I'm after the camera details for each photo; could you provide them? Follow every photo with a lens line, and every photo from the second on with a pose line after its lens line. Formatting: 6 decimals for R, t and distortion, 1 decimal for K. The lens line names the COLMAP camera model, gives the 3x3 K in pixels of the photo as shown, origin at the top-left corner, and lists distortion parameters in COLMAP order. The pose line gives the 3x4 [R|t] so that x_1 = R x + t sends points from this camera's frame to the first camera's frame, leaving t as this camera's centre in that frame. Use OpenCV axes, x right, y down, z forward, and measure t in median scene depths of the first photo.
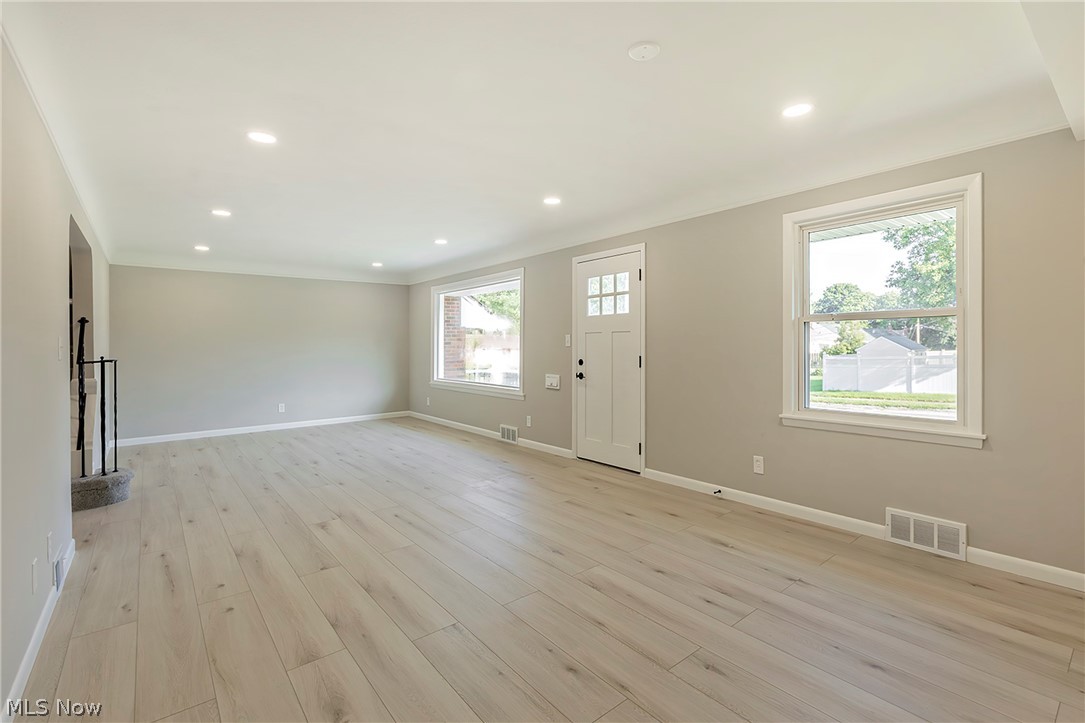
lens RADIAL K [[490.5, 0, 537.7], [0, 490.5, 354.9], [0, 0, 1]] dist [-0.004238, -0.000806]
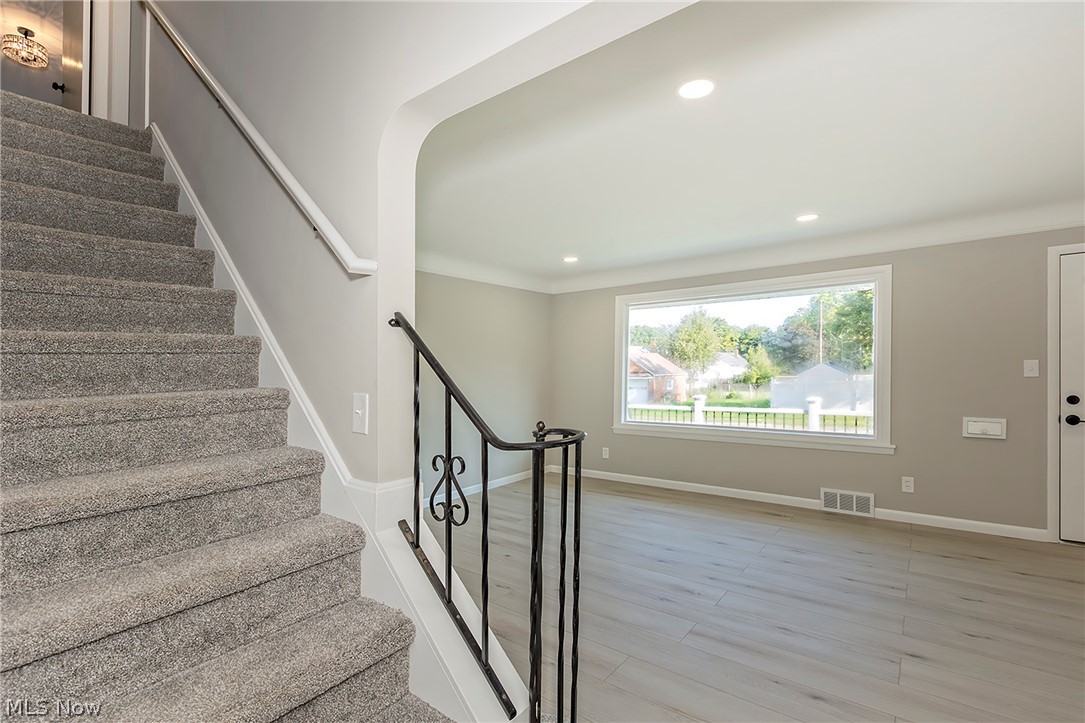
lens RADIAL K [[460.4, 0, 540.4], [0, 460.4, 368.5], [0, 0, 1]] dist [0.001783, 0.000154]
pose [[0.967653, -0.006563, 0.252198, -0.786707], [0.013636, 0.999561, -0.026306, -0.021856], [-0.251915, 0.028894, 0.967318, 0.567318]]
